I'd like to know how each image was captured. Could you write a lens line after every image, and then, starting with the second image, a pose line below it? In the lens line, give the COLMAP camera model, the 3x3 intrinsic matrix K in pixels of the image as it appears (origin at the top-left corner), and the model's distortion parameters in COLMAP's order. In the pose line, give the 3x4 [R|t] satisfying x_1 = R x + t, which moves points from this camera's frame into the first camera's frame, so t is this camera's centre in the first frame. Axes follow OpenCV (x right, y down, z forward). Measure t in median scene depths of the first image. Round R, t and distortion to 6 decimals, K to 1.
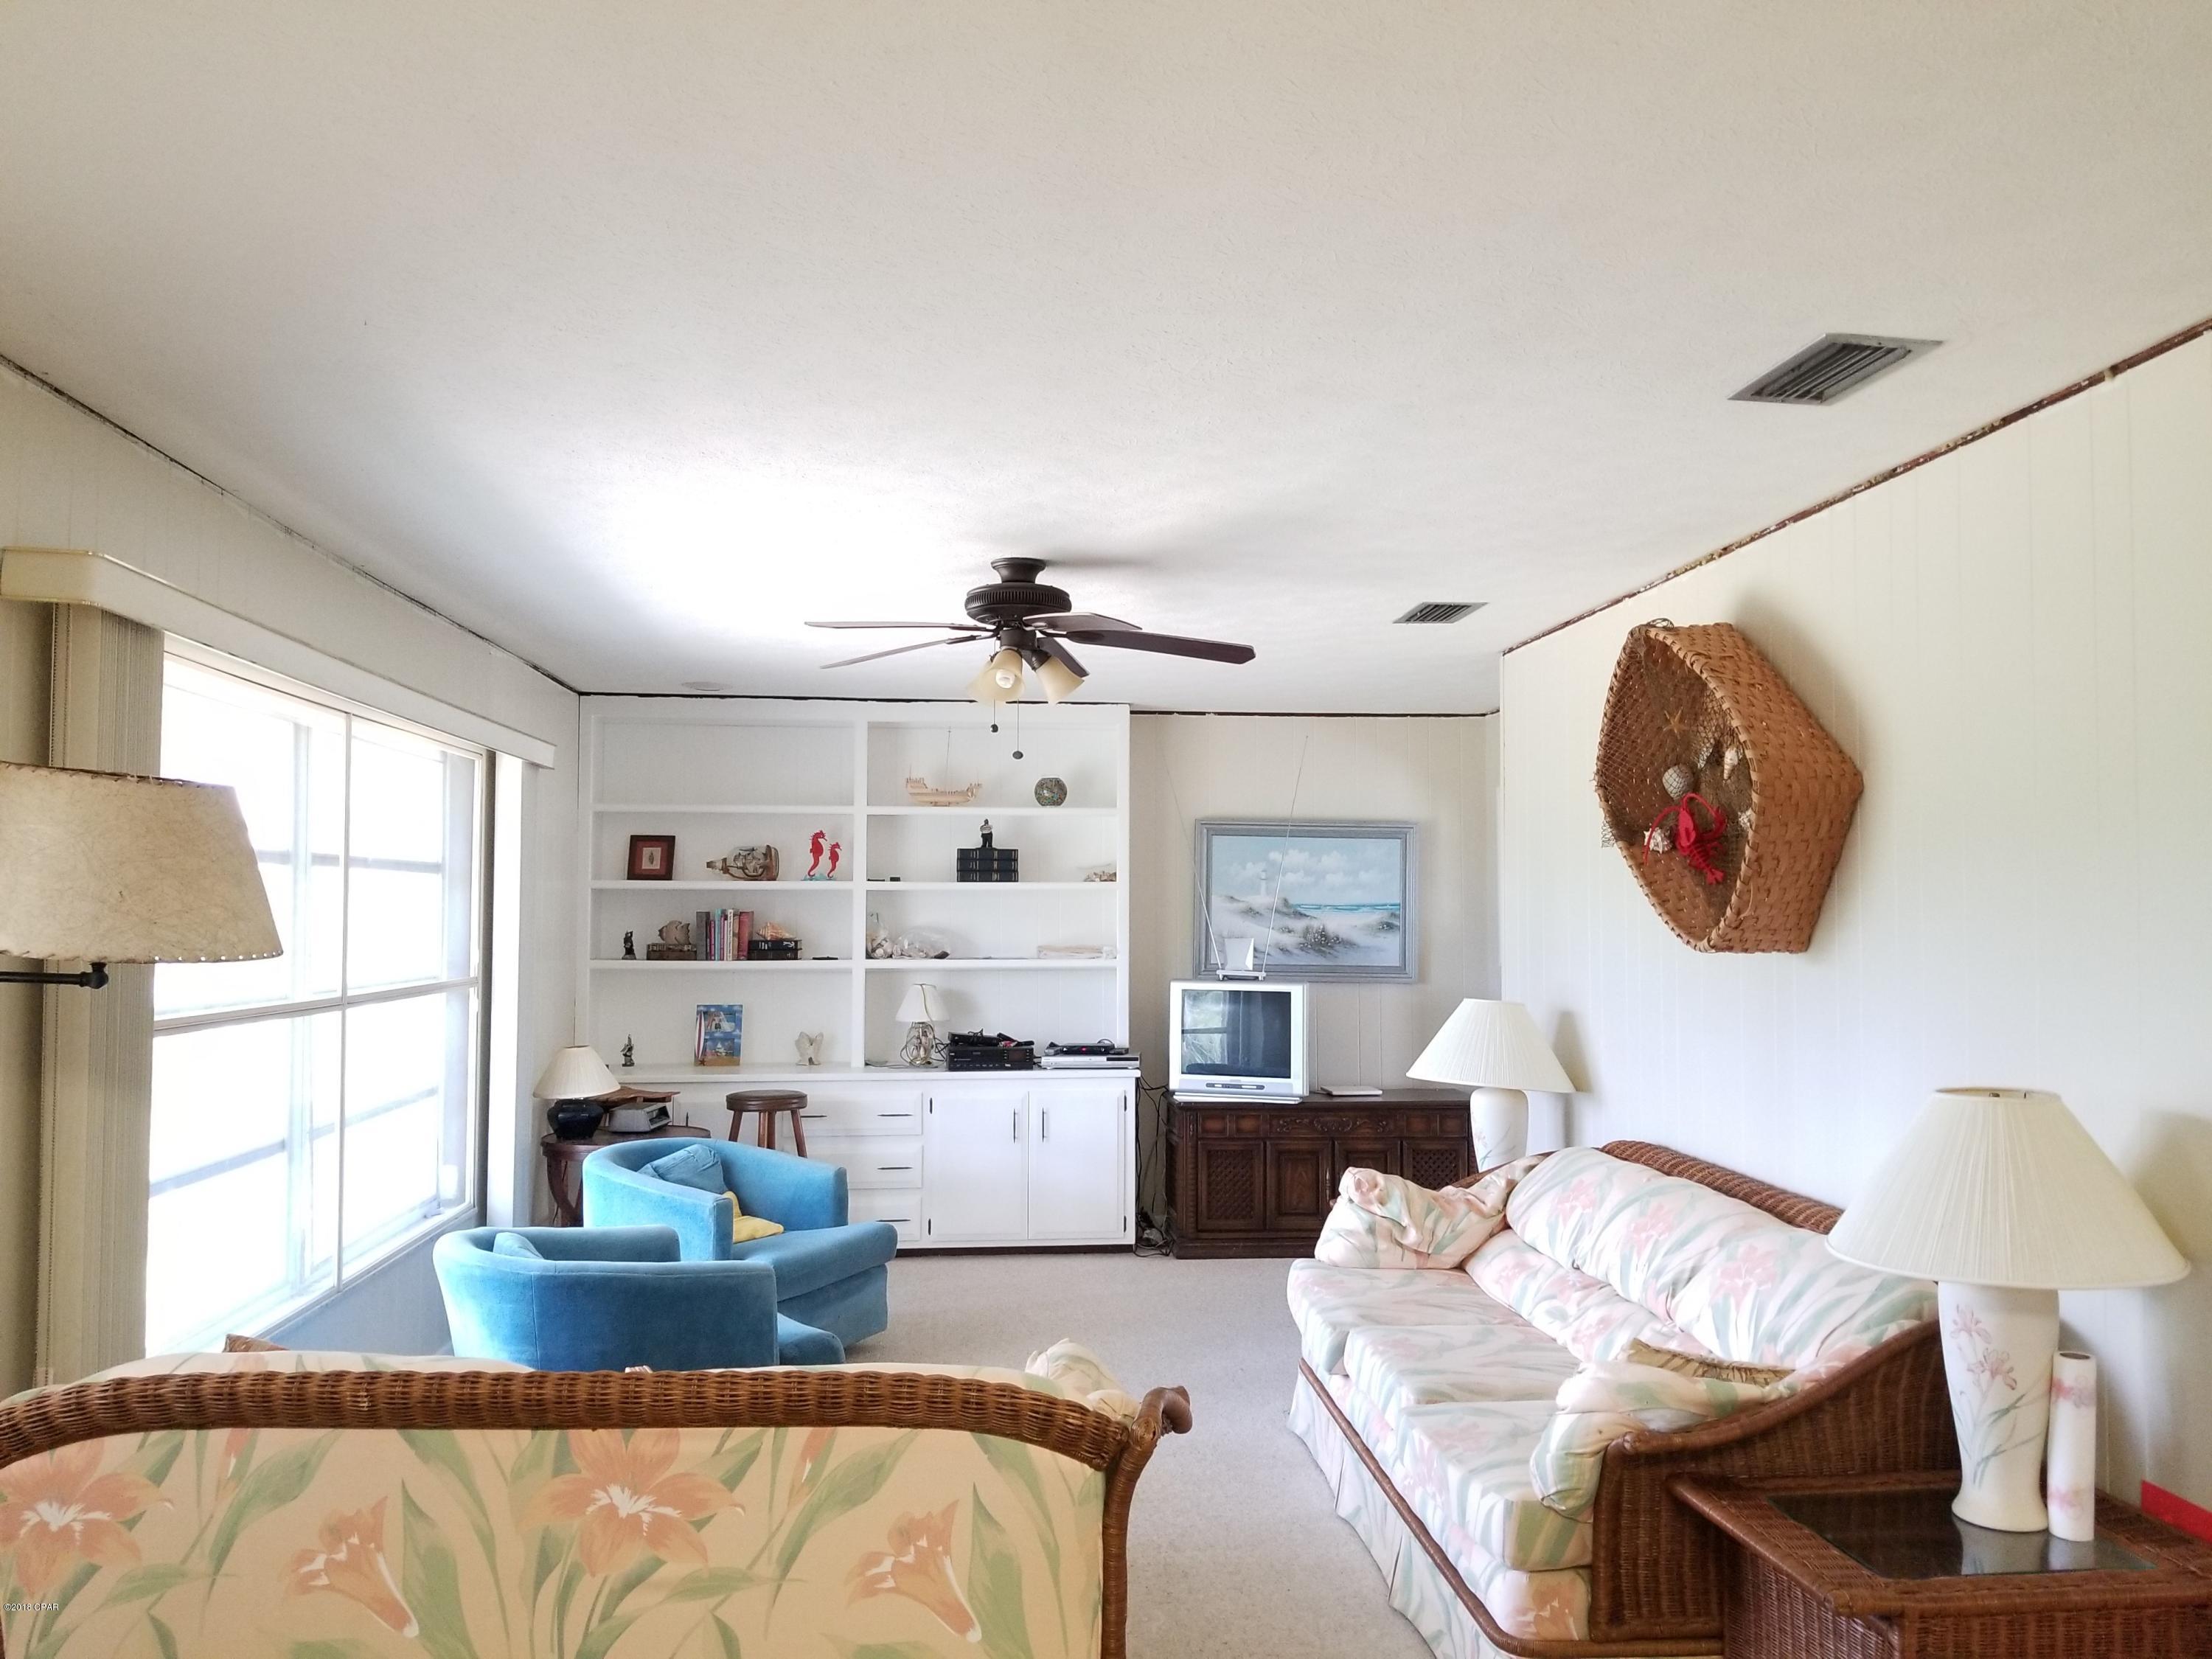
lens RADIAL K [[1720.3, 0, 1108.4], [0, 1720.3, 850.6], [0, 0, 1]] dist [0.077942, -0.152229]
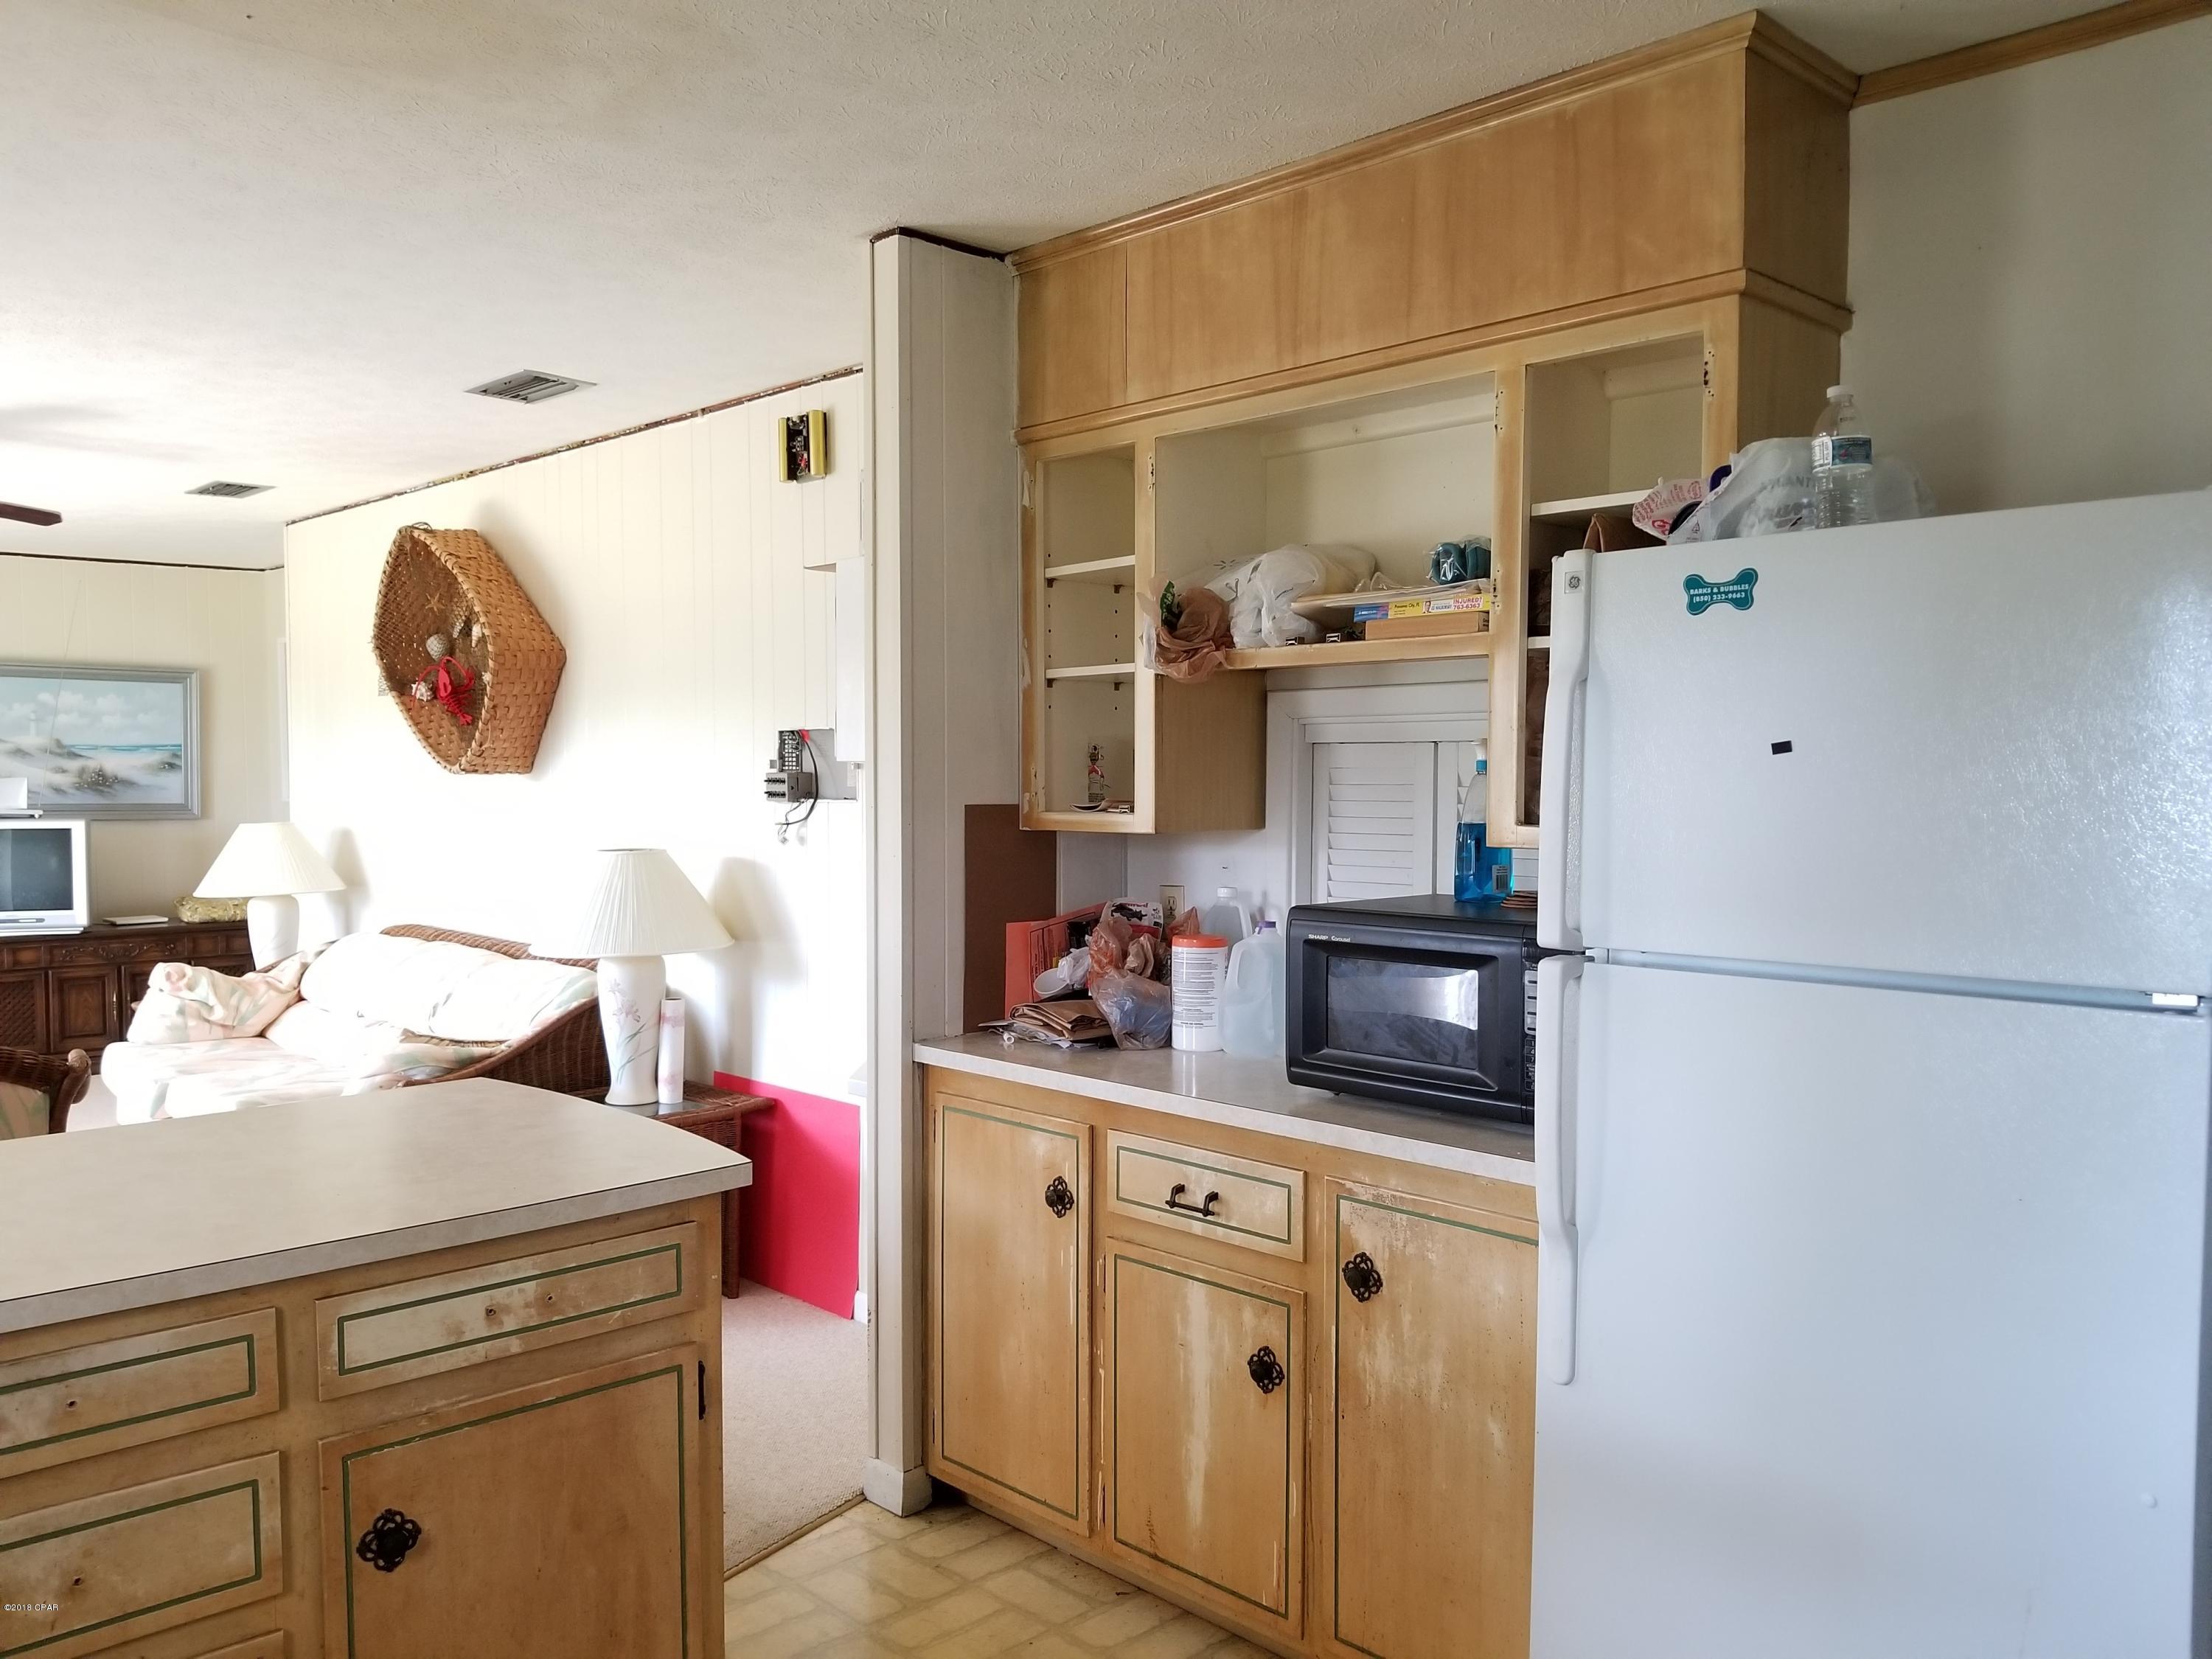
lens RADIAL K [[1720.3, 0, 1108.4], [0, 1720.3, 850.6], [0, 0, 1]] dist [0.077942, -0.152229]
pose [[0.780115, -0.031984, 0.624818, -0.101727], [-0.021235, 0.996763, 0.077537, 0.001230], [-0.625276, -0.073756, 0.776911, -0.351711]]
